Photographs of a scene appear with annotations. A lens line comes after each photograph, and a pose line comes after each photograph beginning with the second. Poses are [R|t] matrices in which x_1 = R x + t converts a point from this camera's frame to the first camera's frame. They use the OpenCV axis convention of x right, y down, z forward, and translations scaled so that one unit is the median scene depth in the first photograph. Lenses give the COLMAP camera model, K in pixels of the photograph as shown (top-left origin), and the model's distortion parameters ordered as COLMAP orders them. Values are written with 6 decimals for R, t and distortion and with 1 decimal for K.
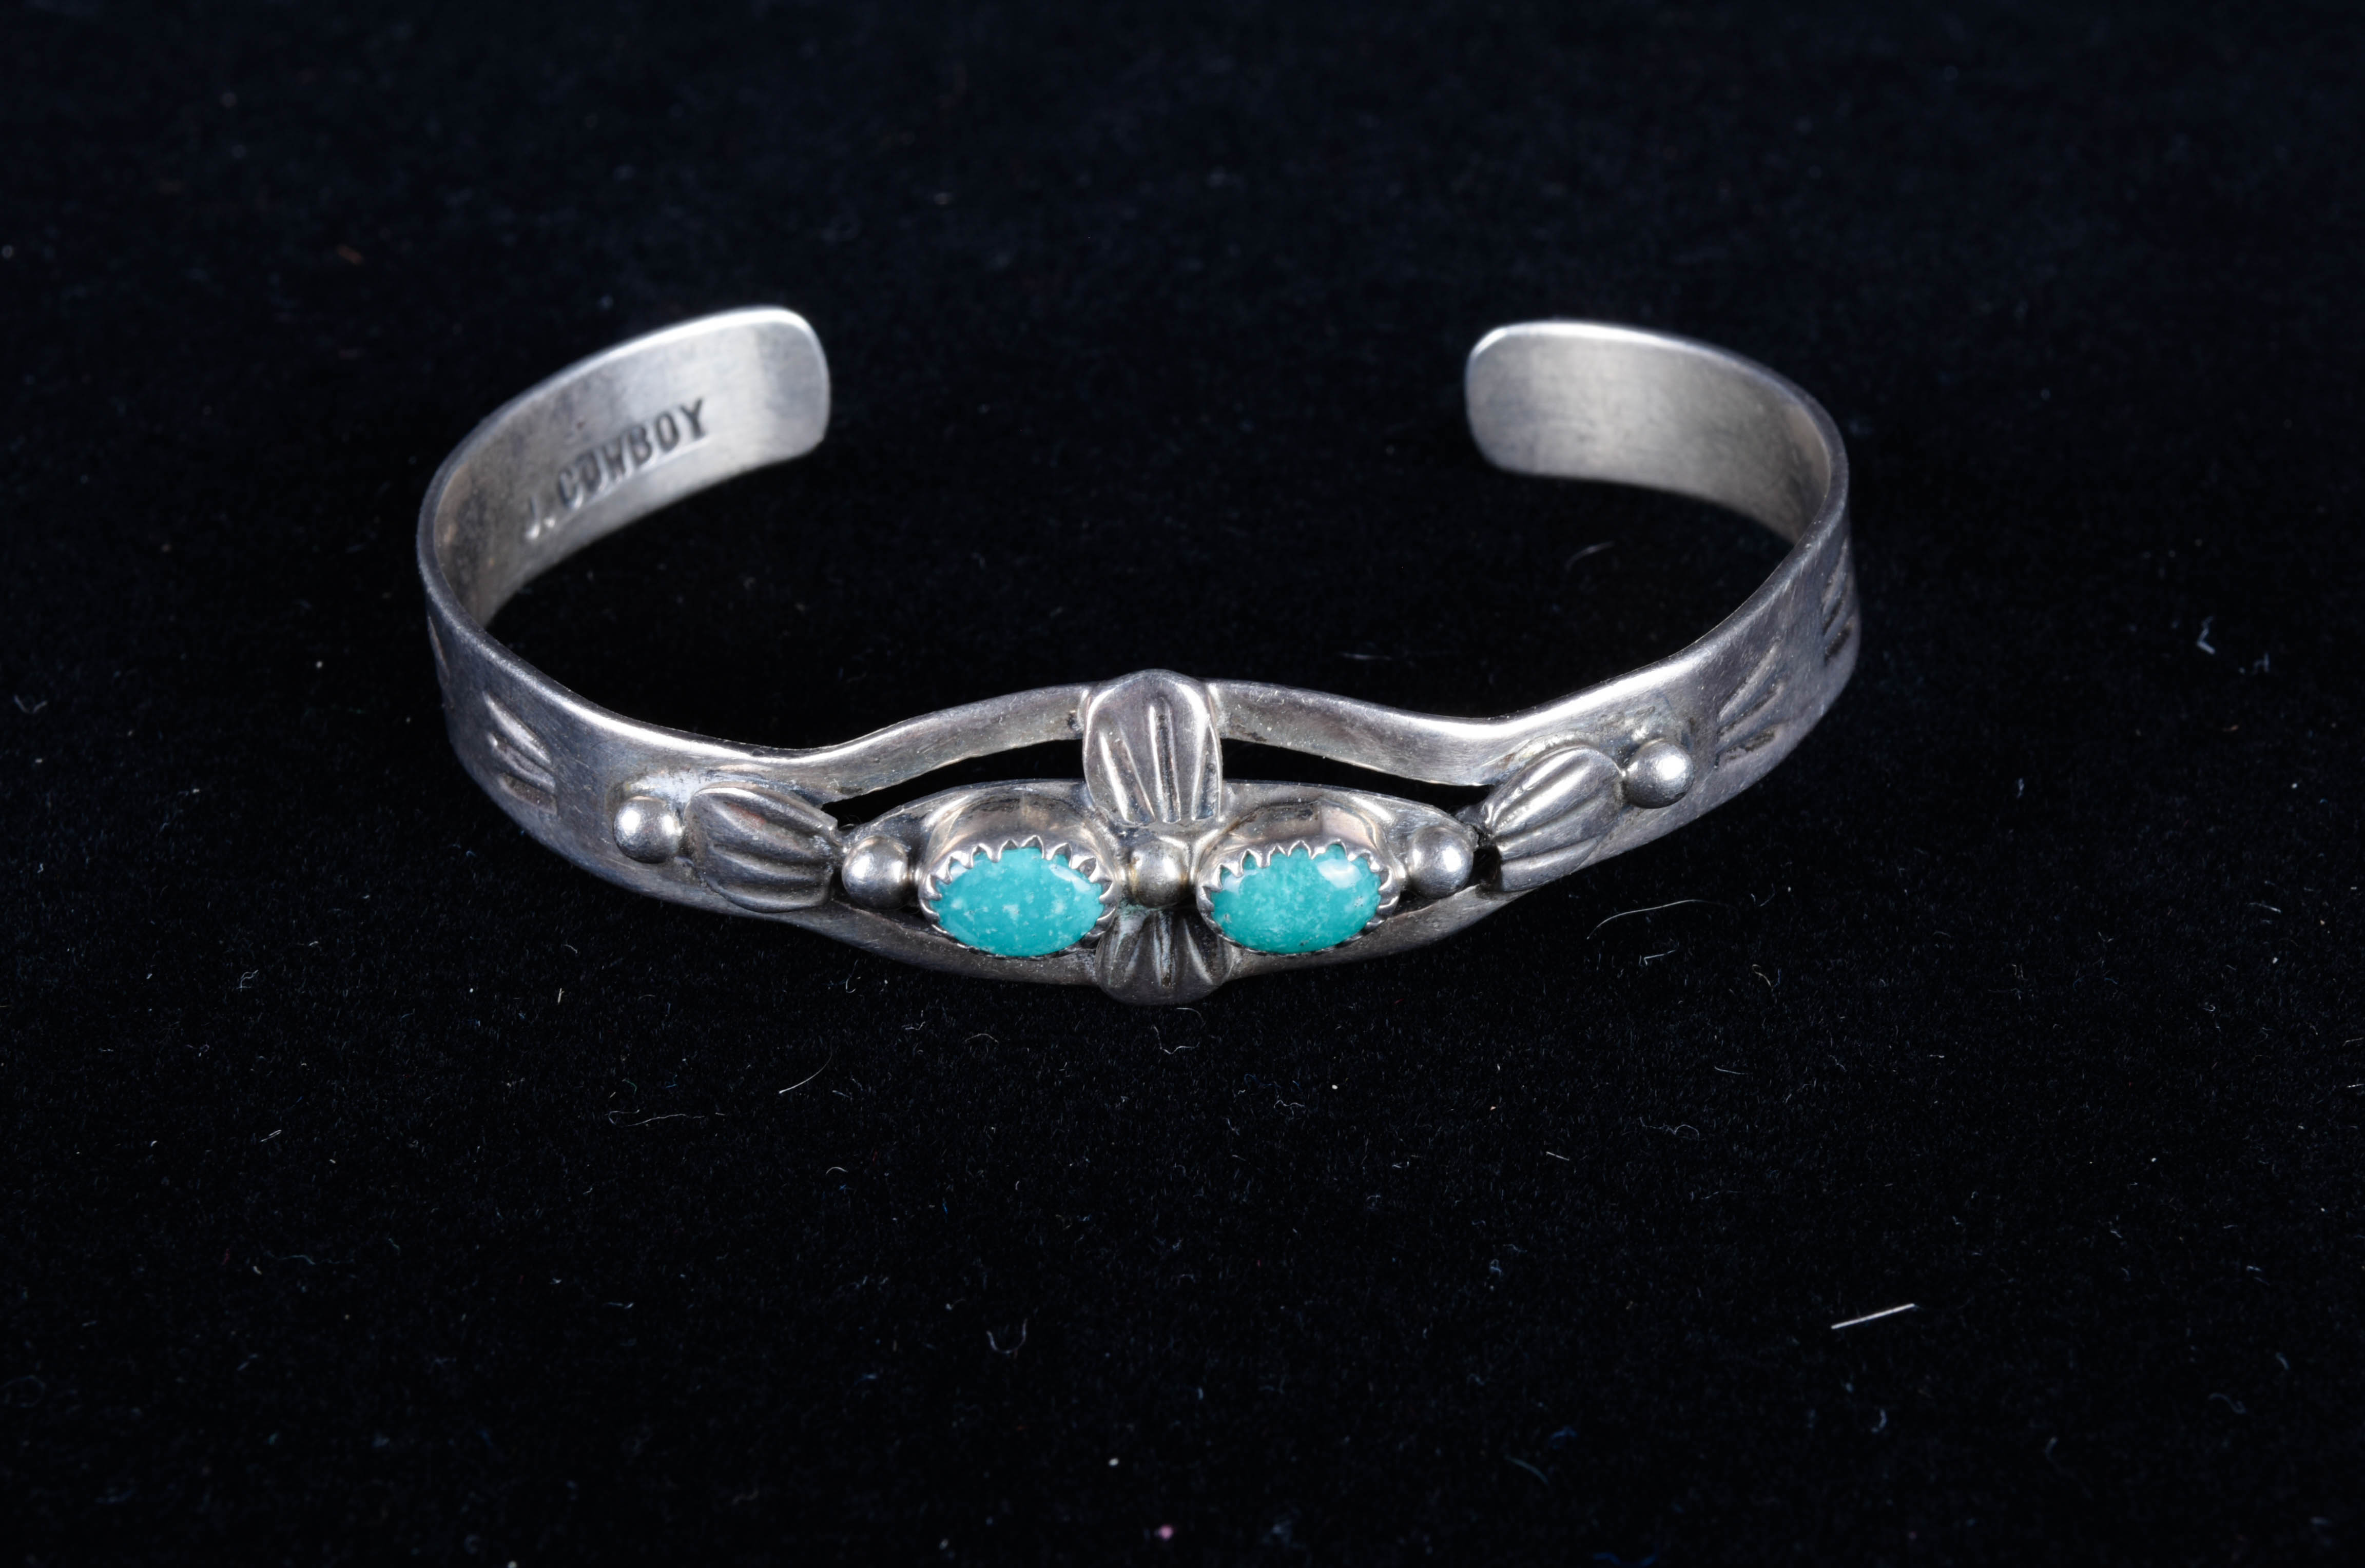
lens RADIAL K [[3960.2, 0, 1179.1], [0, 3960.2, 796.5], [0, 0, 1]] dist [-0.020489, 0.000000]
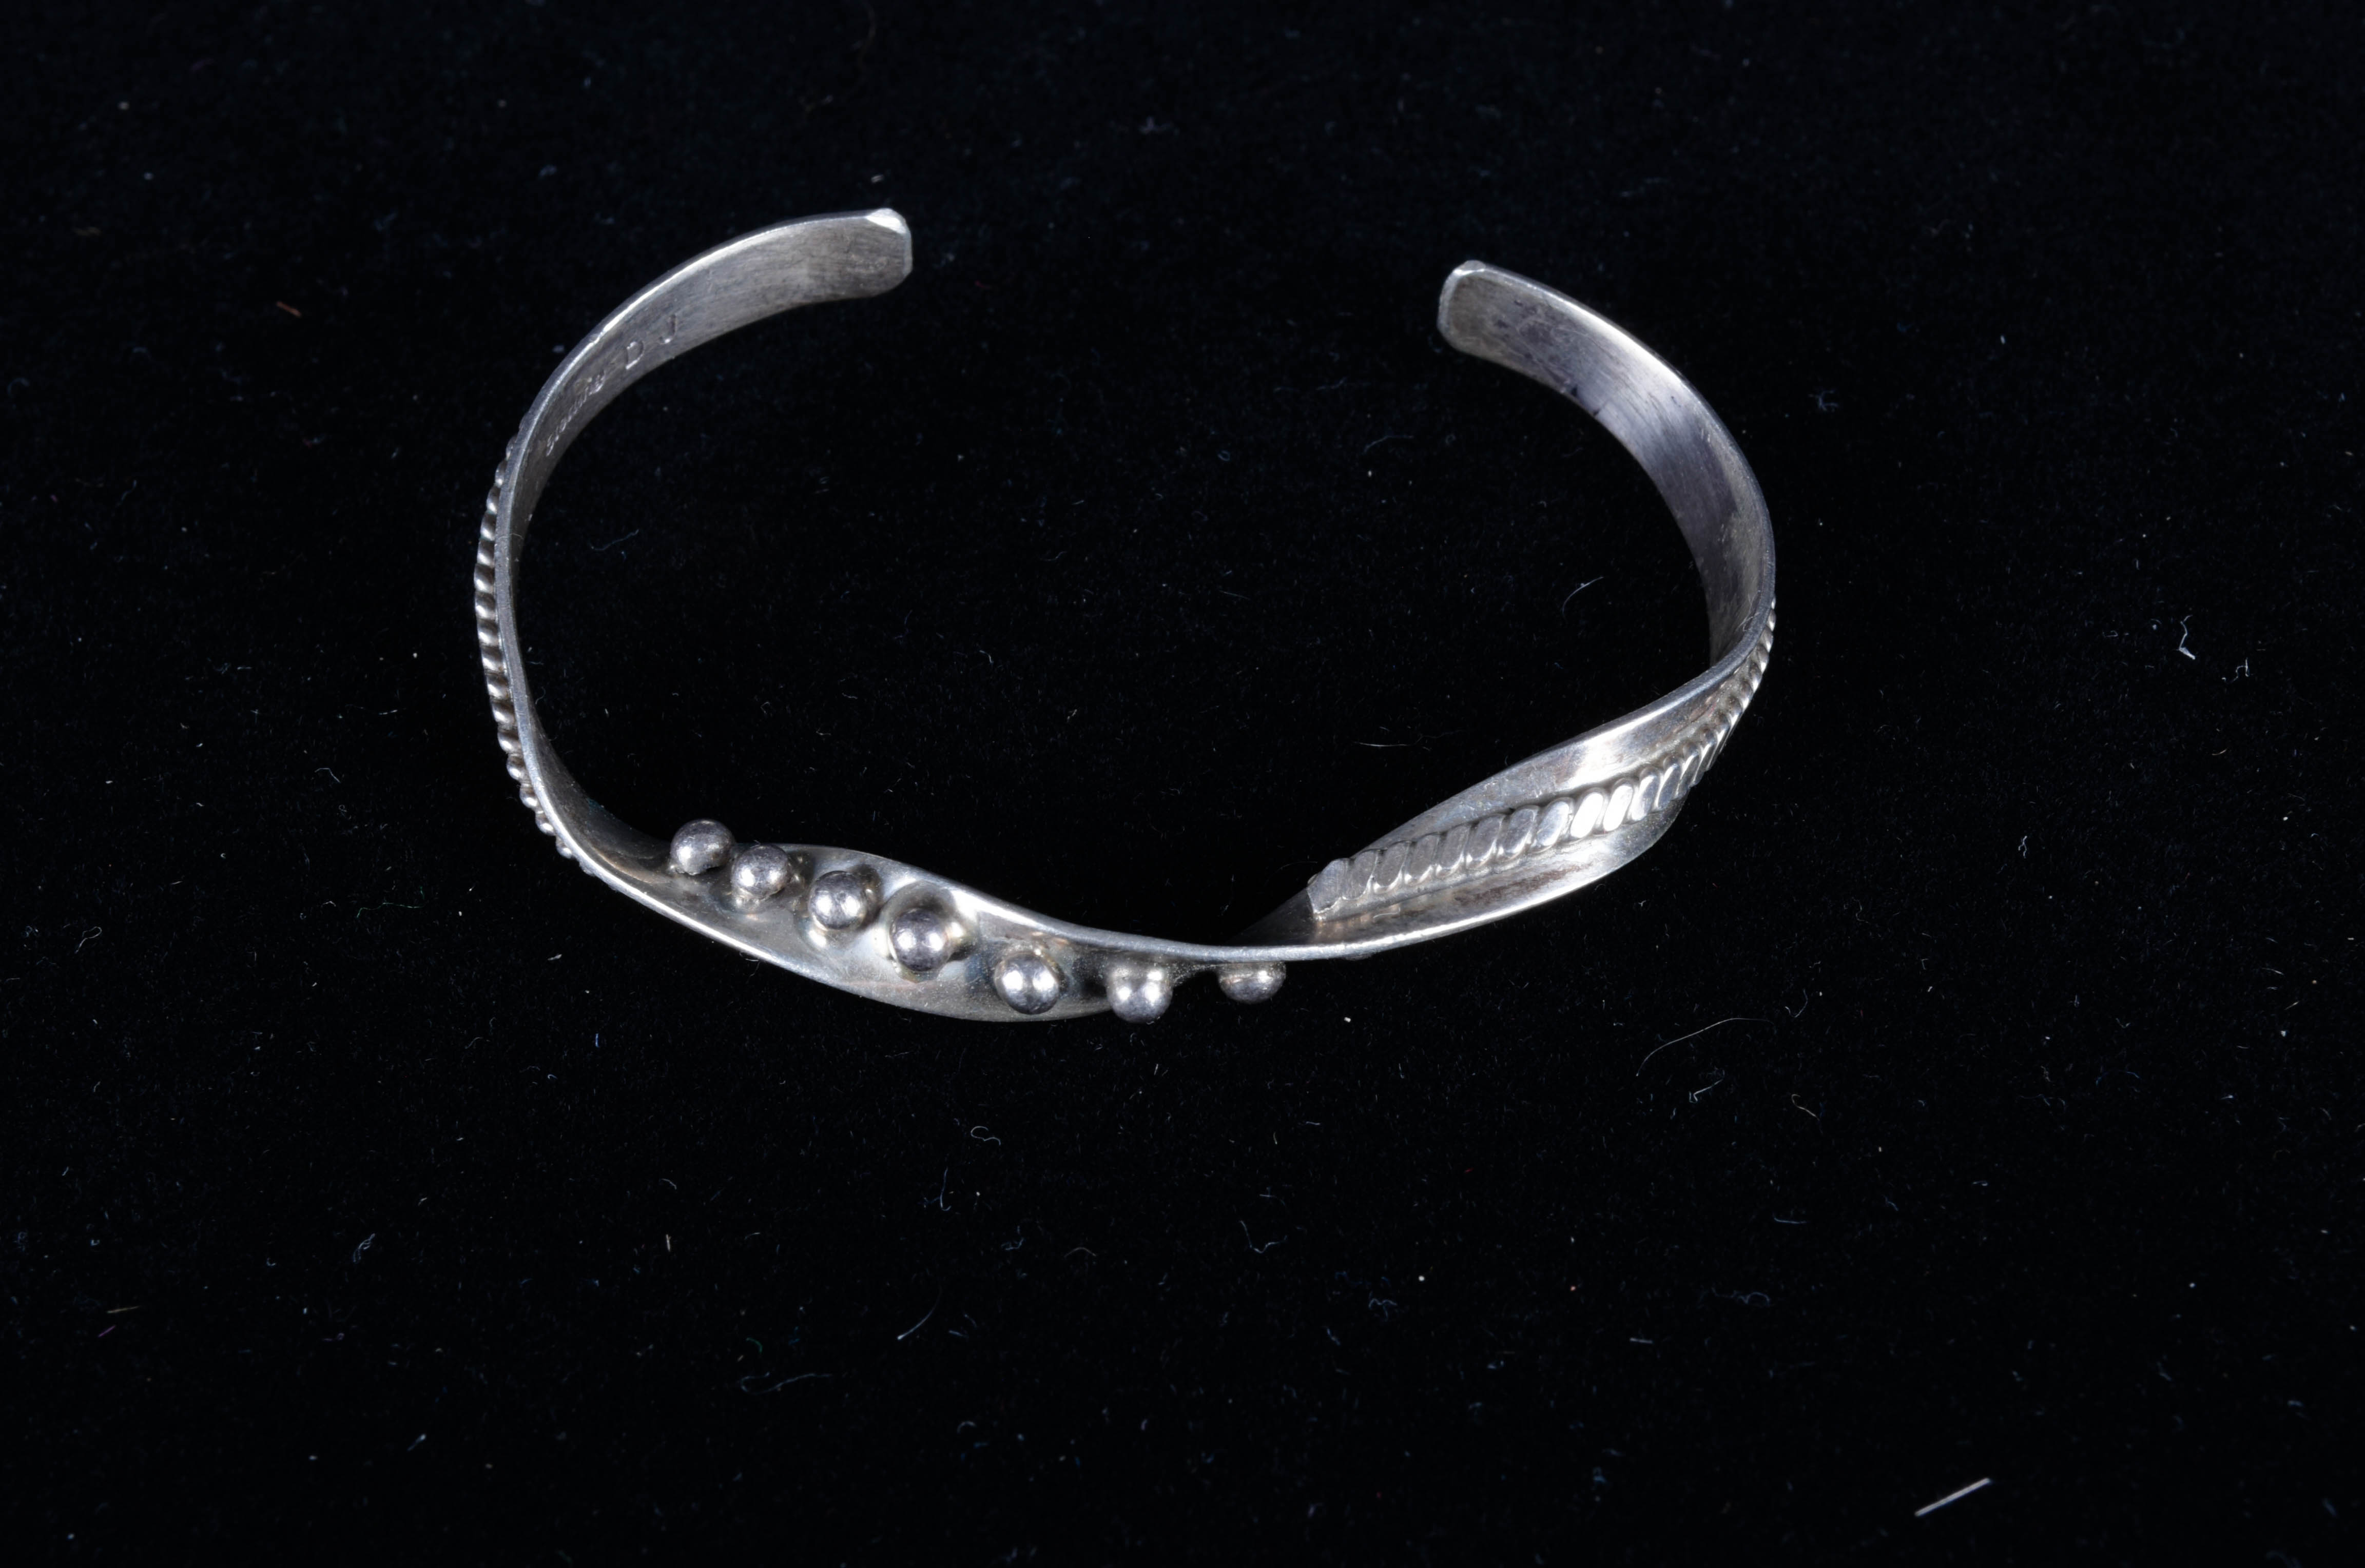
lens RADIAL K [[3960.2, 0, 1172.3], [0, 3960.2, 804.3], [0, 0, 1]] dist [-0.020489, 0.000000]
pose [[0.994383, -0.099469, 0.036161, -0.051310], [0.089860, 0.973973, 0.208092, -0.269811], [-0.055919, -0.203673, 0.977441, -0.003344]]
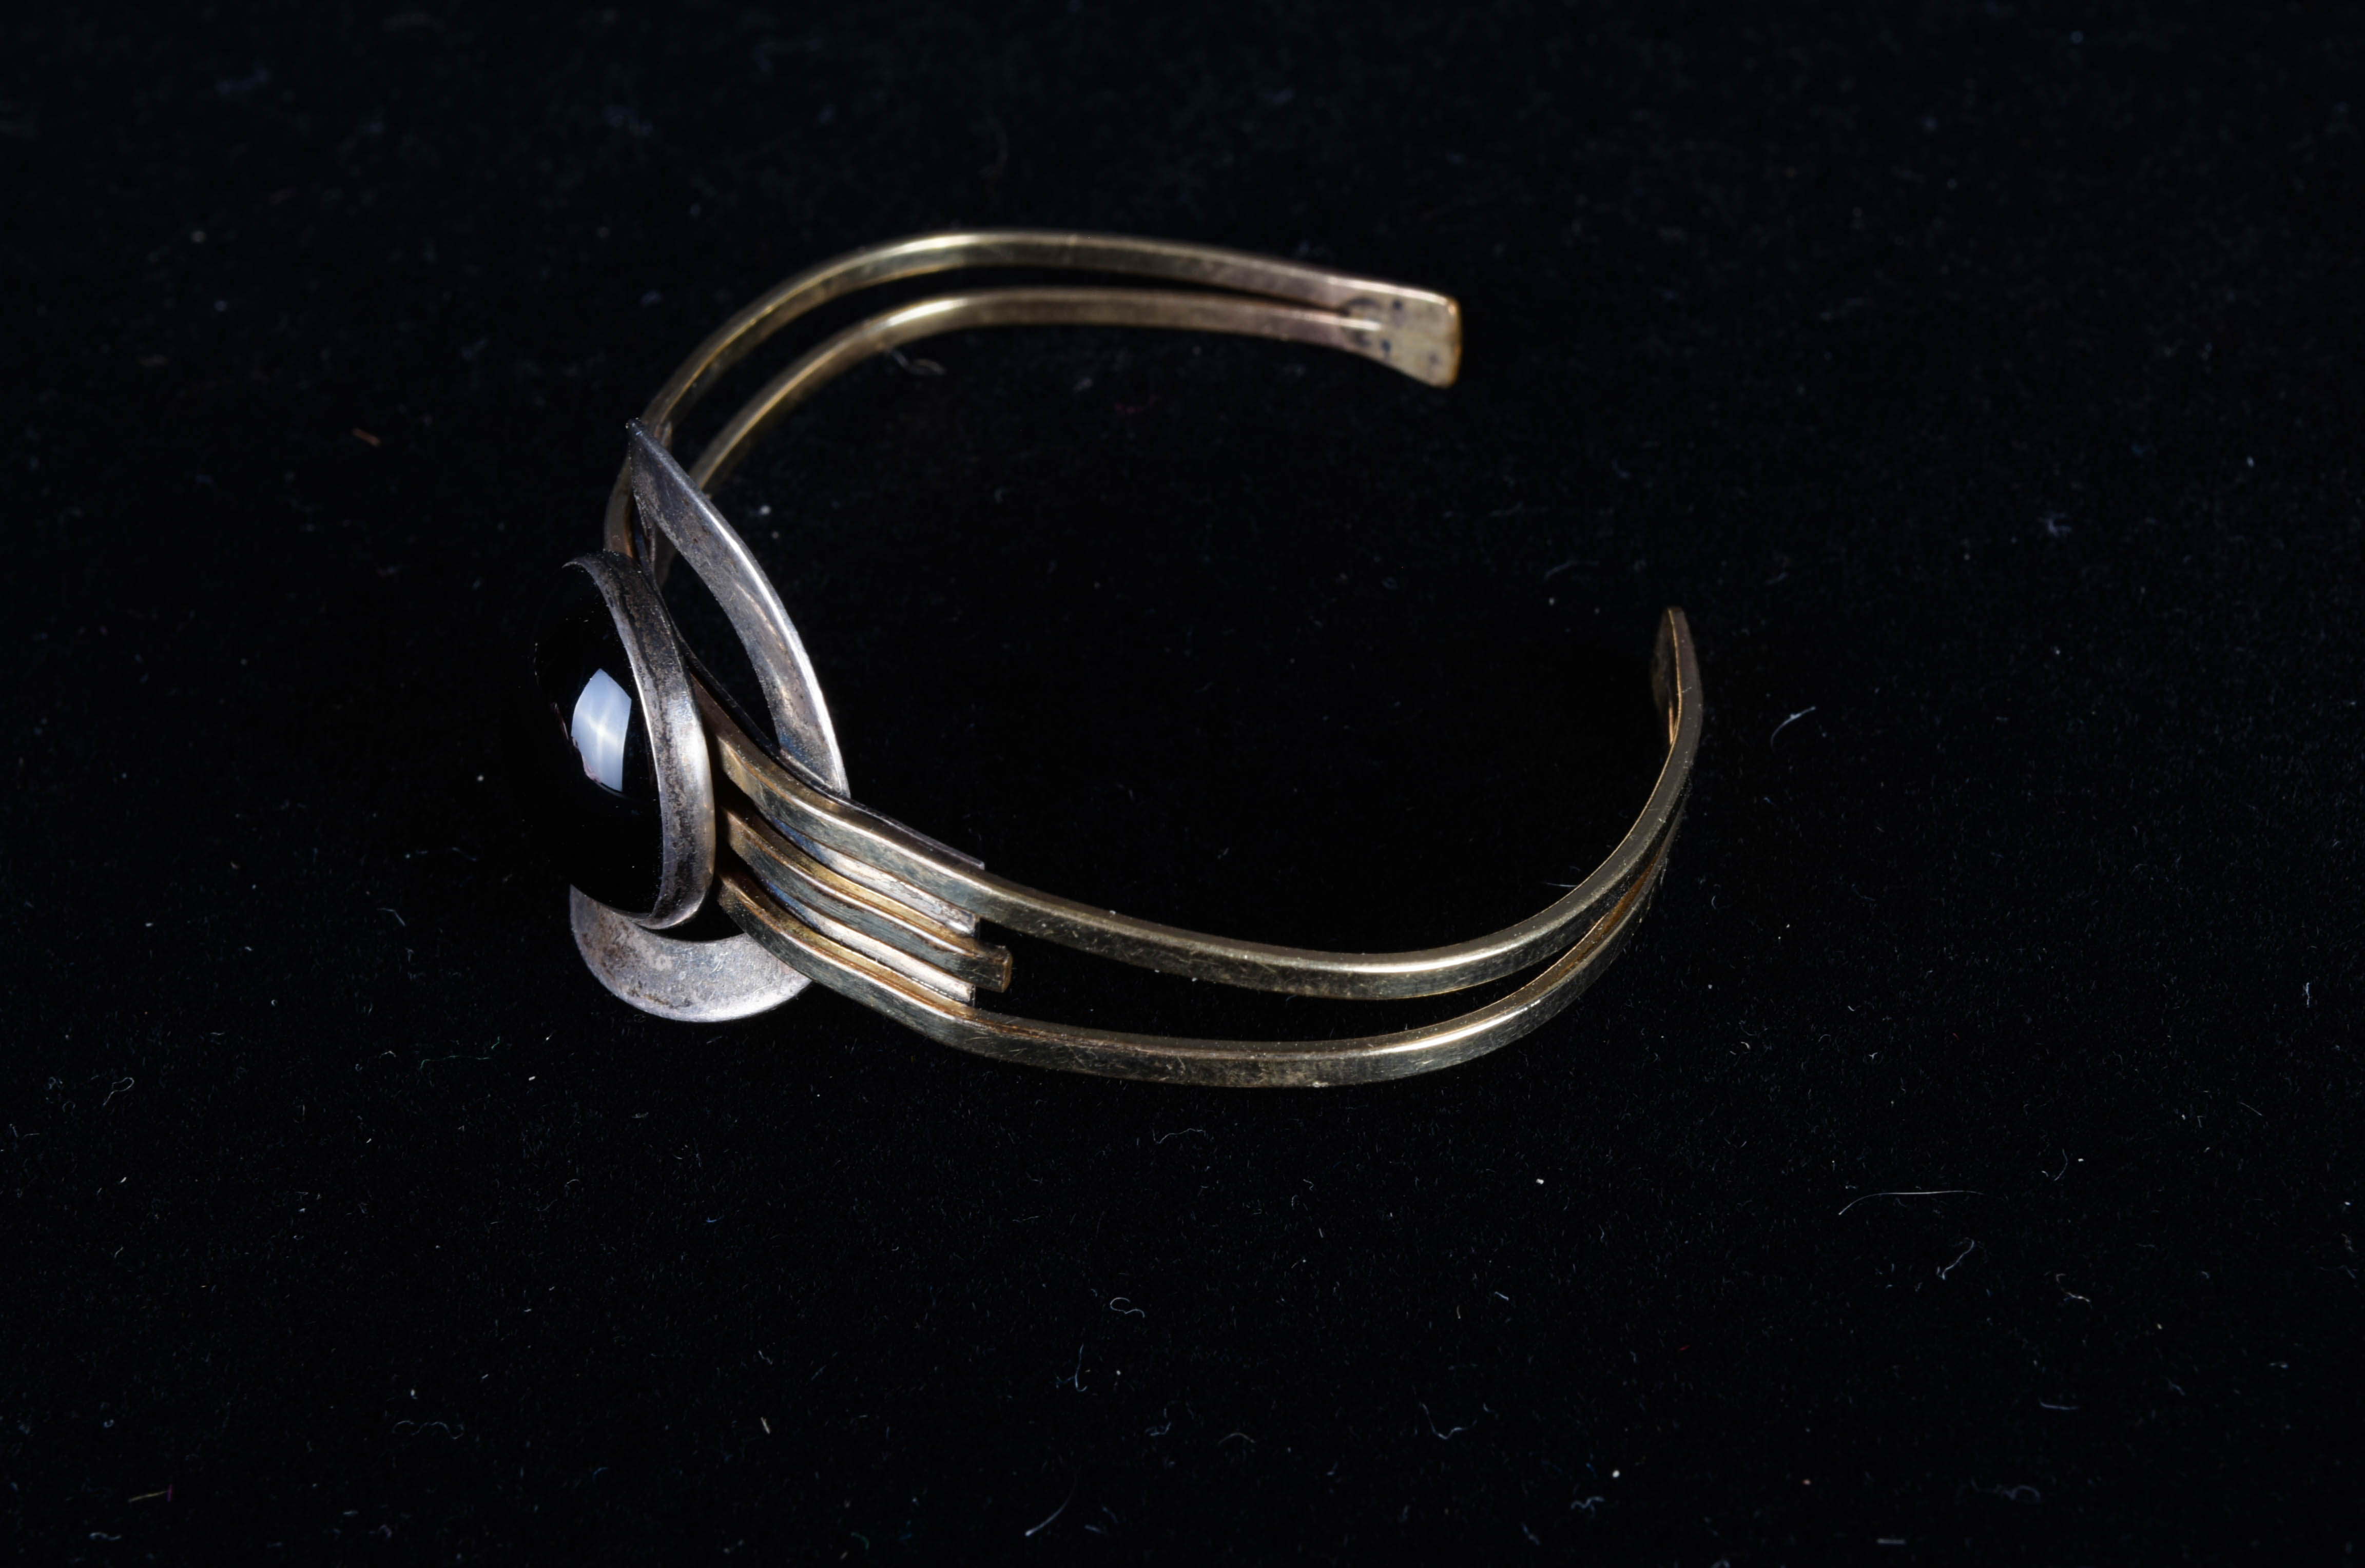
lens RADIAL K [[3960.2, 0, 1179.6], [0, 3960.2, 792.4], [0, 0, 1]] dist [-0.020489, 0.000000]
pose [[0.995498, -0.092463, 0.020864, -0.067596], [0.089604, 0.989769, 0.111031, -0.187341], [-0.030917, -0.108662, 0.993598, 0.112208]]
